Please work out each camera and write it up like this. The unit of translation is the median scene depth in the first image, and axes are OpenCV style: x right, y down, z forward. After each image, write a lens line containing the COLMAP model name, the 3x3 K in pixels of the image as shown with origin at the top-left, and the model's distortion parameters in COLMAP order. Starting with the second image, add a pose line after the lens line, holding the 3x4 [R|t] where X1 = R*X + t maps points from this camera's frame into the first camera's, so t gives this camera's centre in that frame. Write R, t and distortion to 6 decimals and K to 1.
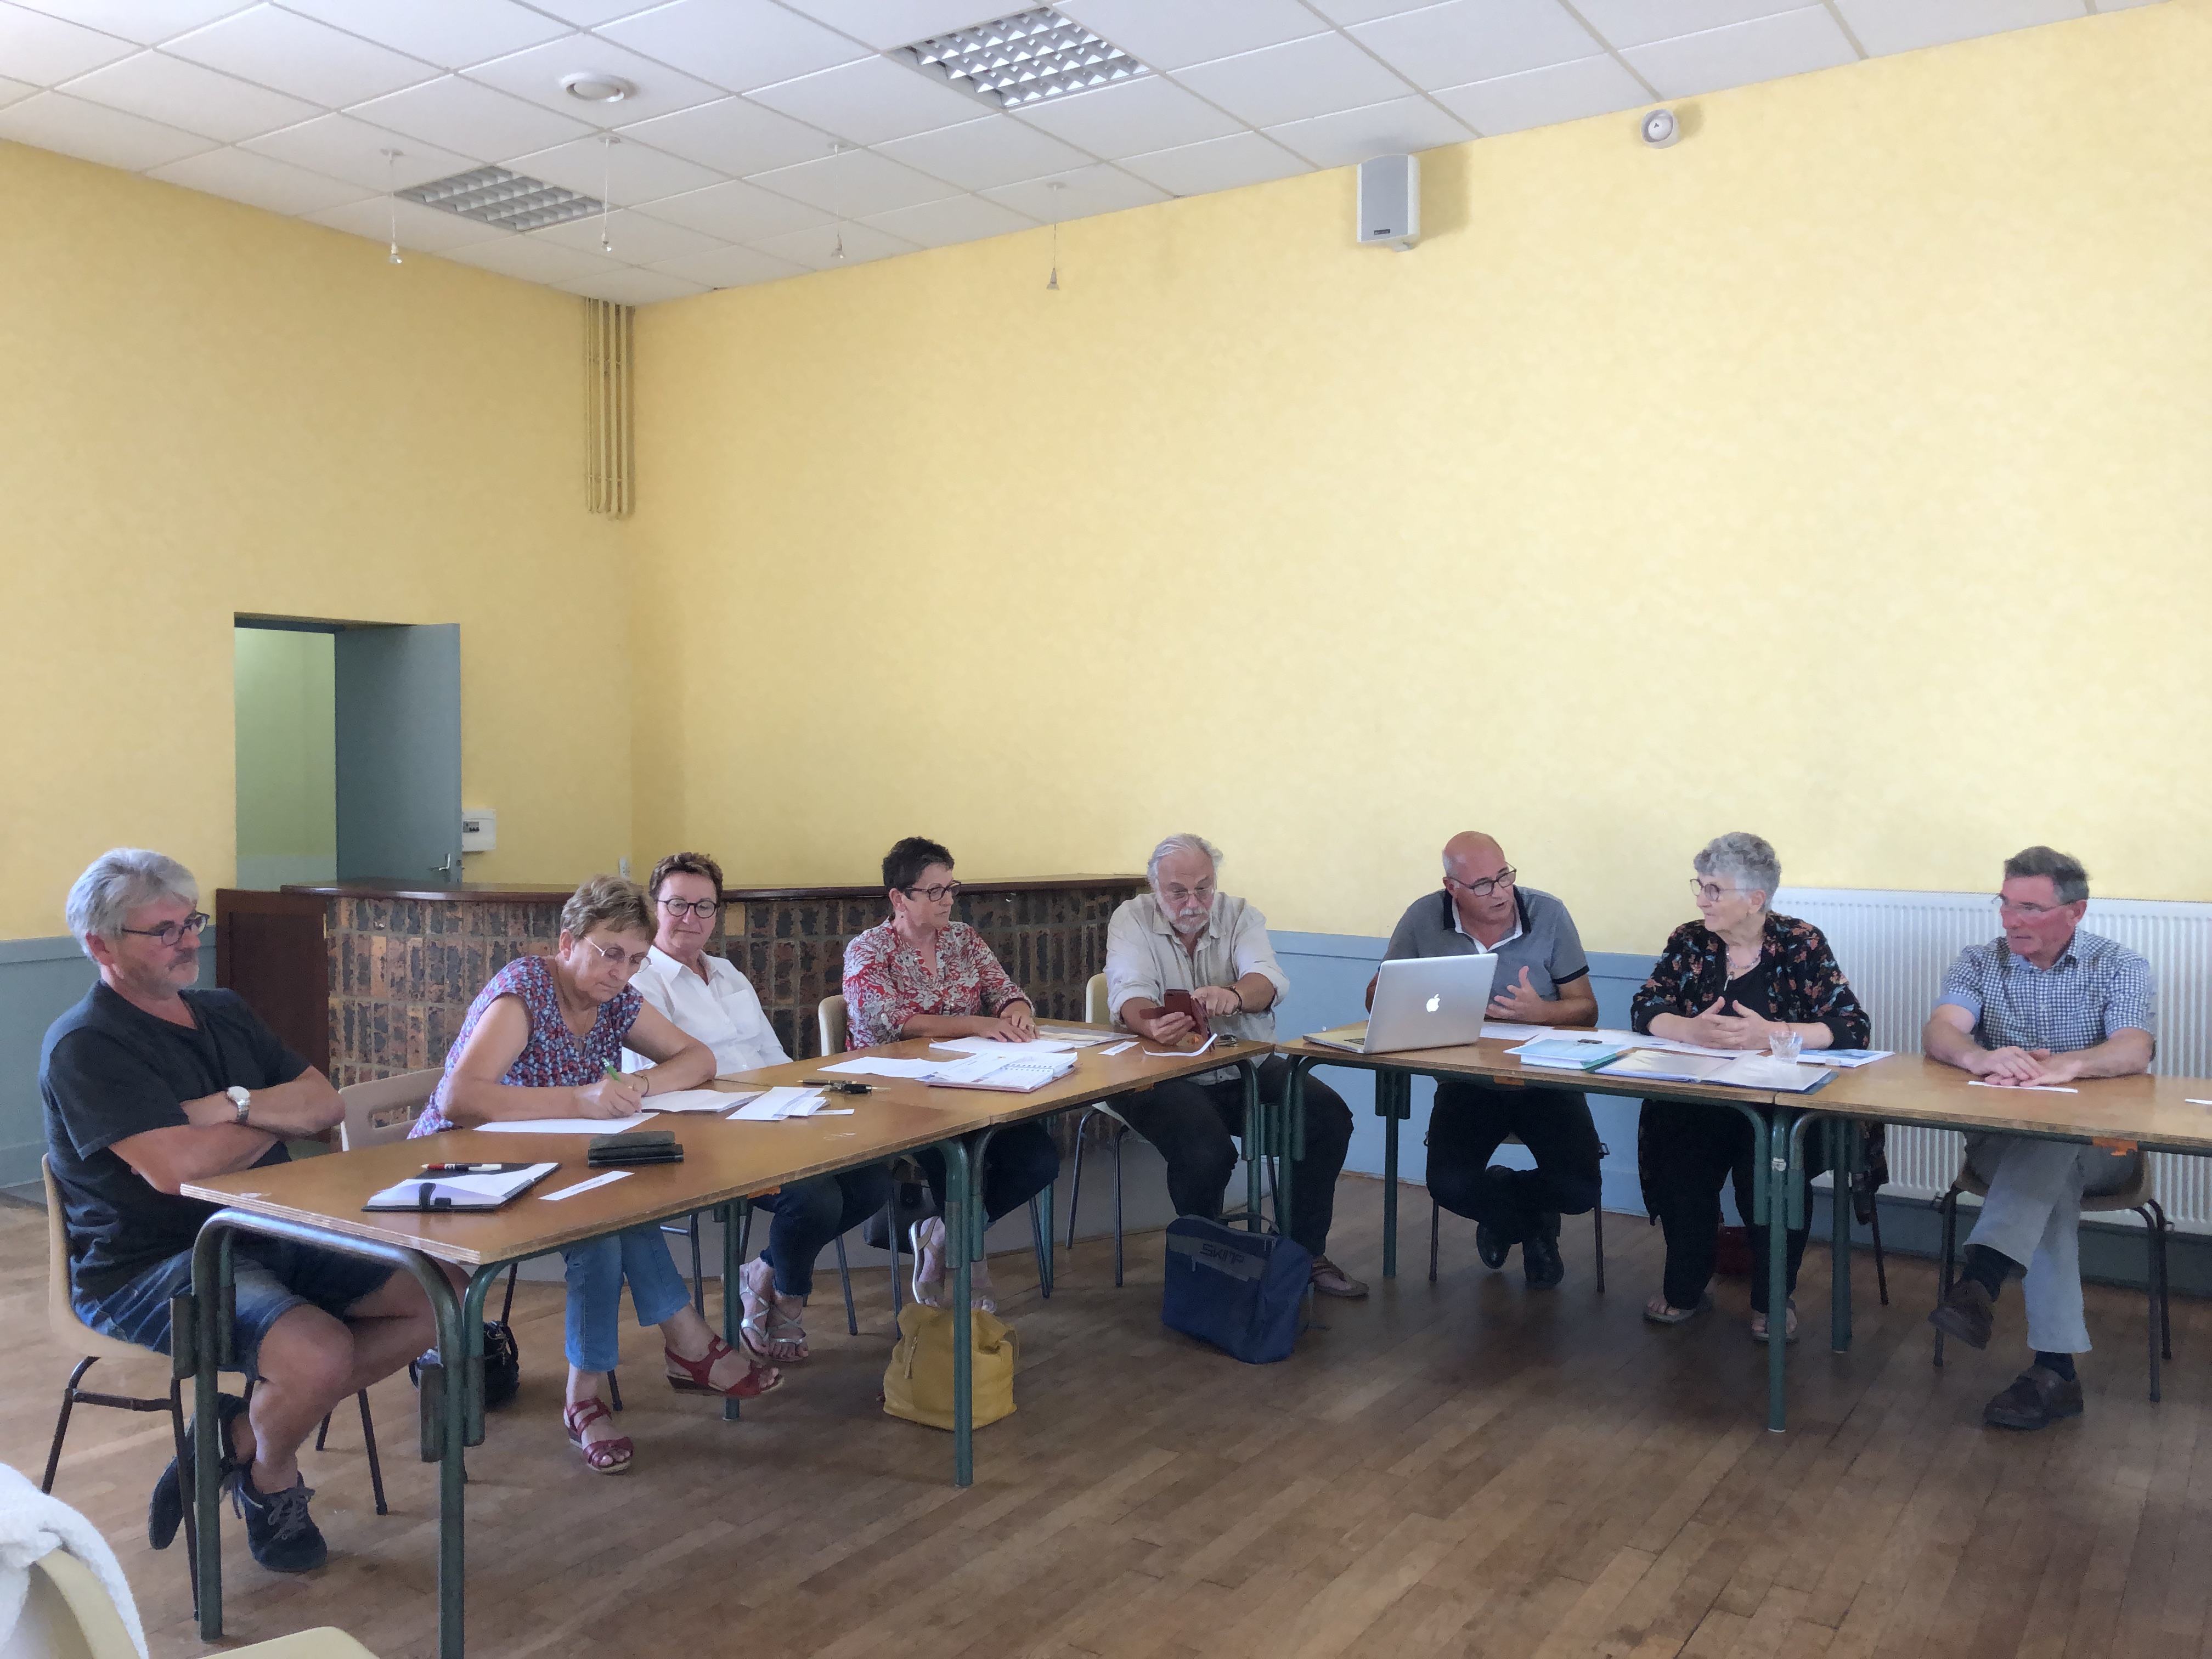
lens RADIAL K [[1807.7, 0, 1106.0], [0, 1807.7, 829.5], [0, 0, 1]] dist [0.008485, 0.003800]
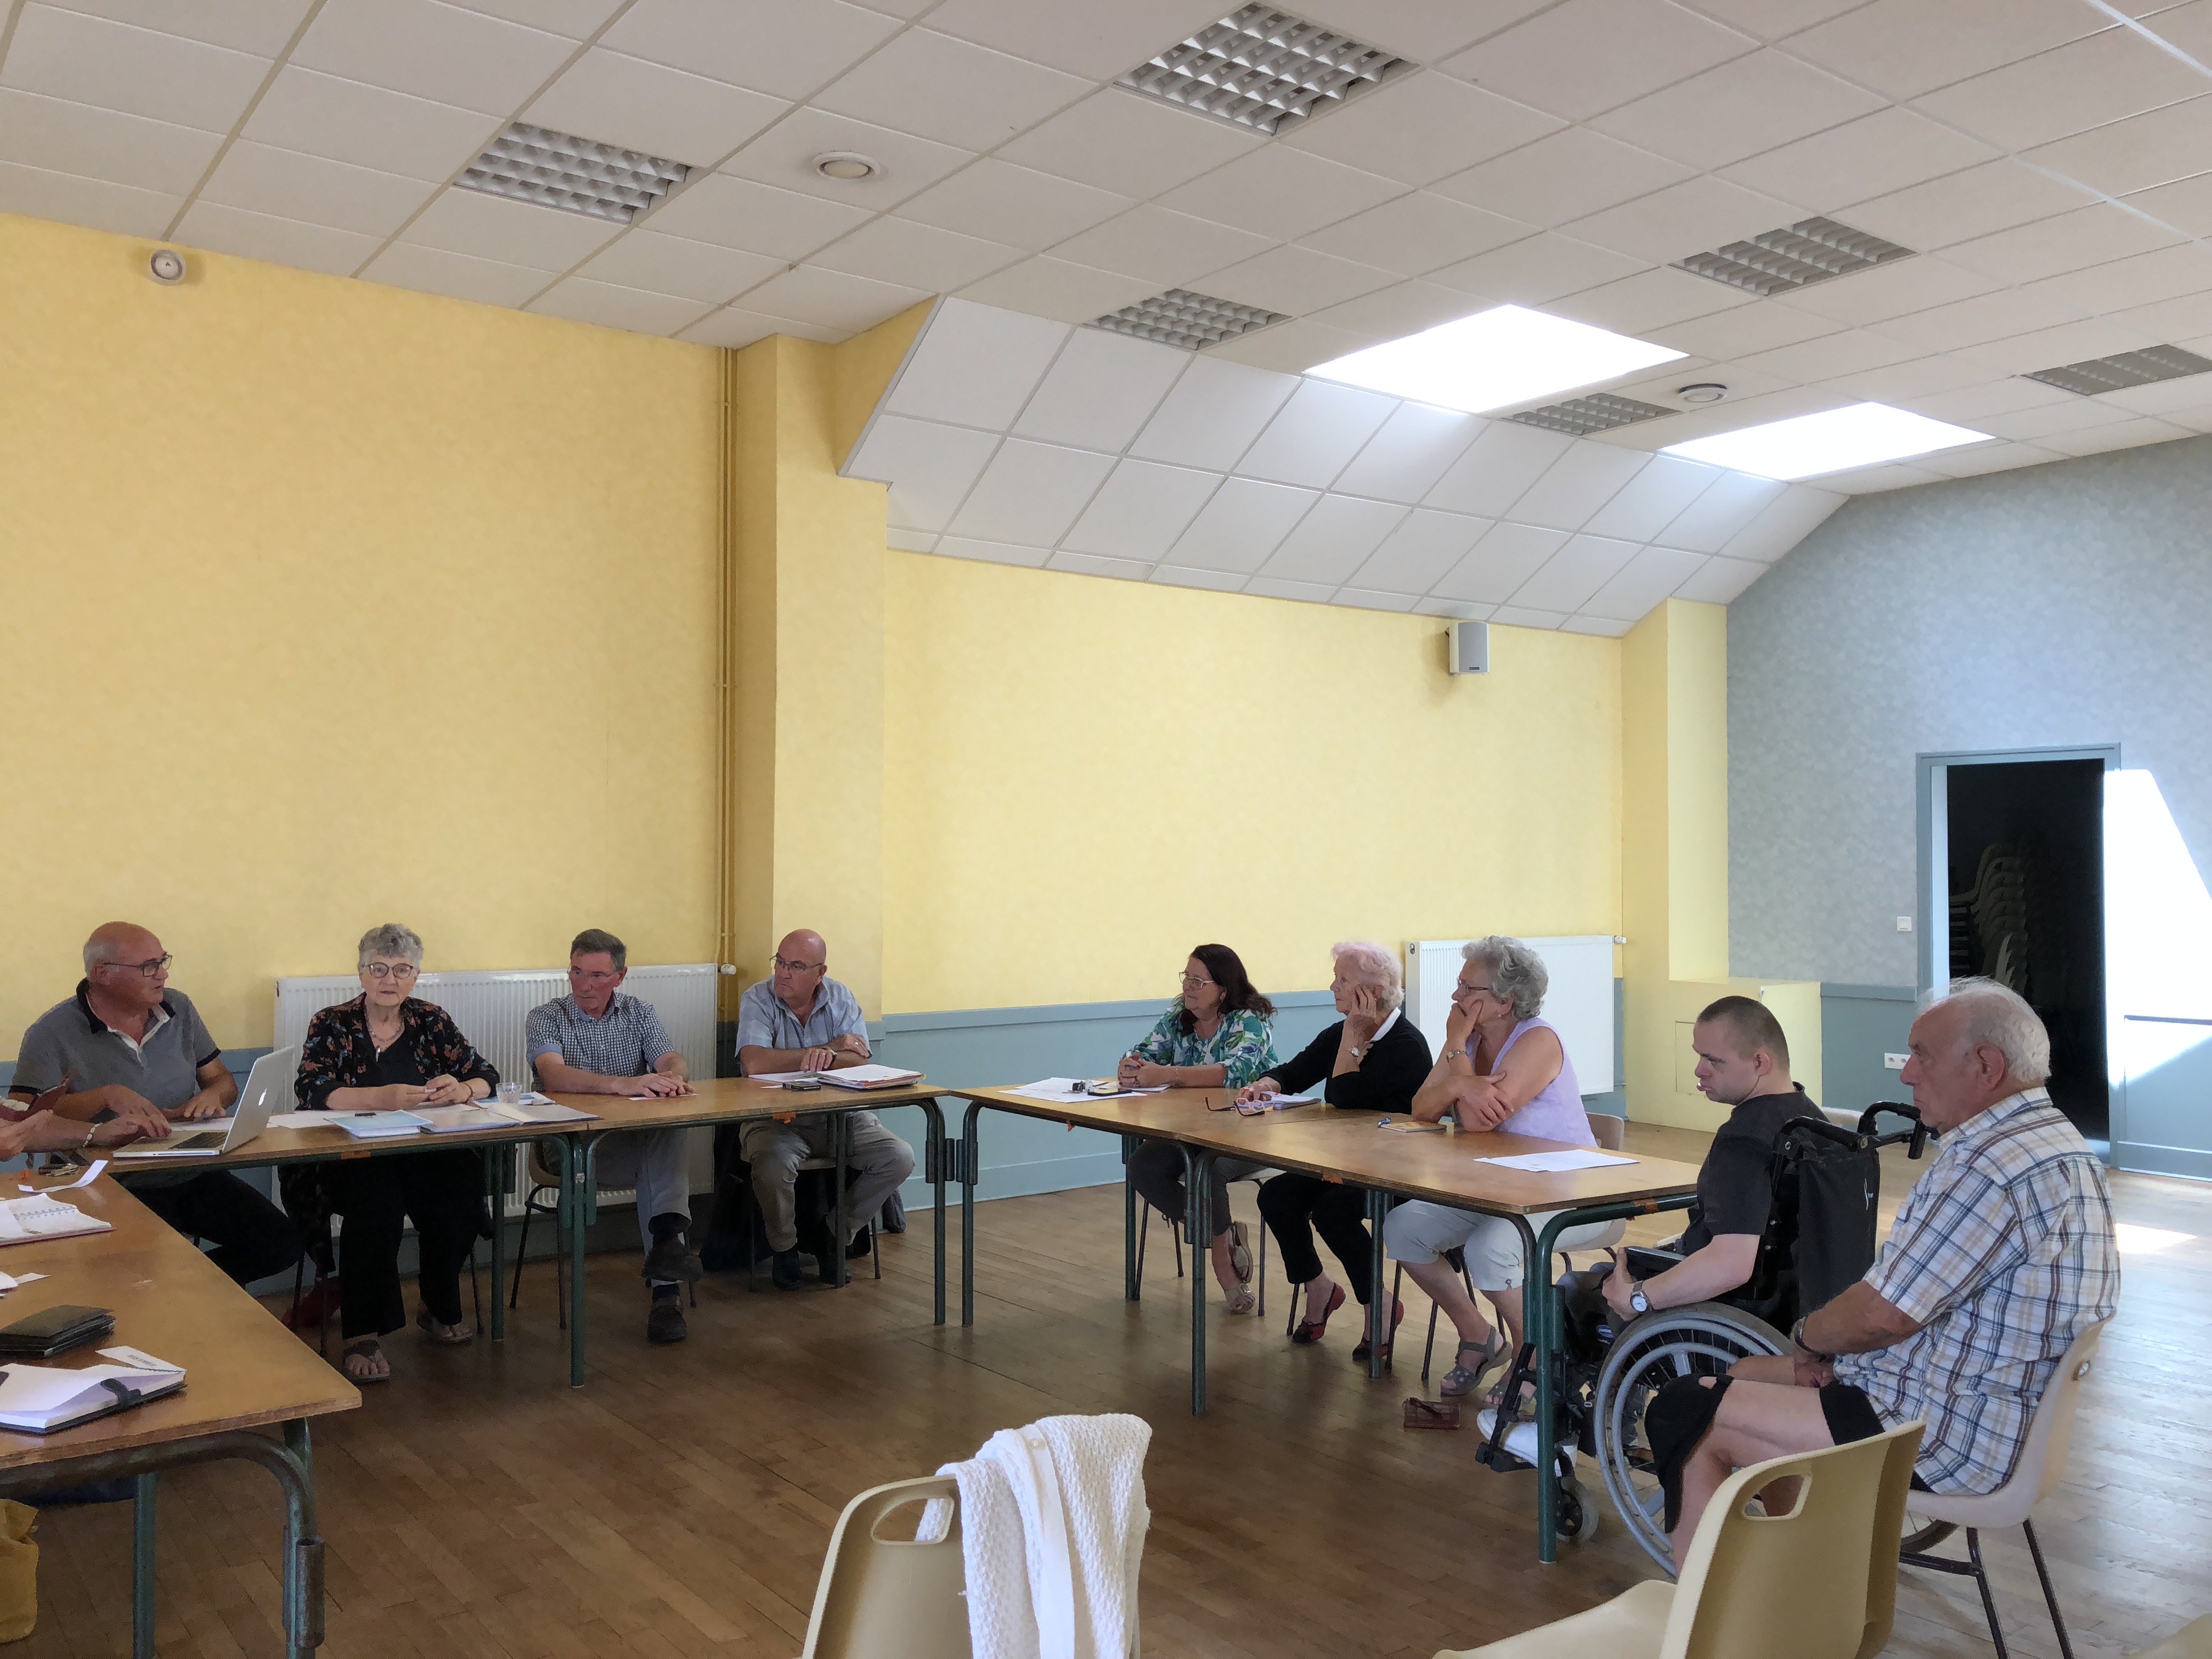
lens RADIAL K [[1807.7, 0, 1106.0], [0, 1807.7, 829.5], [0, 0, 1]] dist [0.008485, 0.003800]
pose [[0.327224, 0.021315, 0.944706, -0.654472], [0.029871, 0.999013, -0.032887, -0.009114], [-0.944475, 0.038980, 0.326264, 0.188477]]
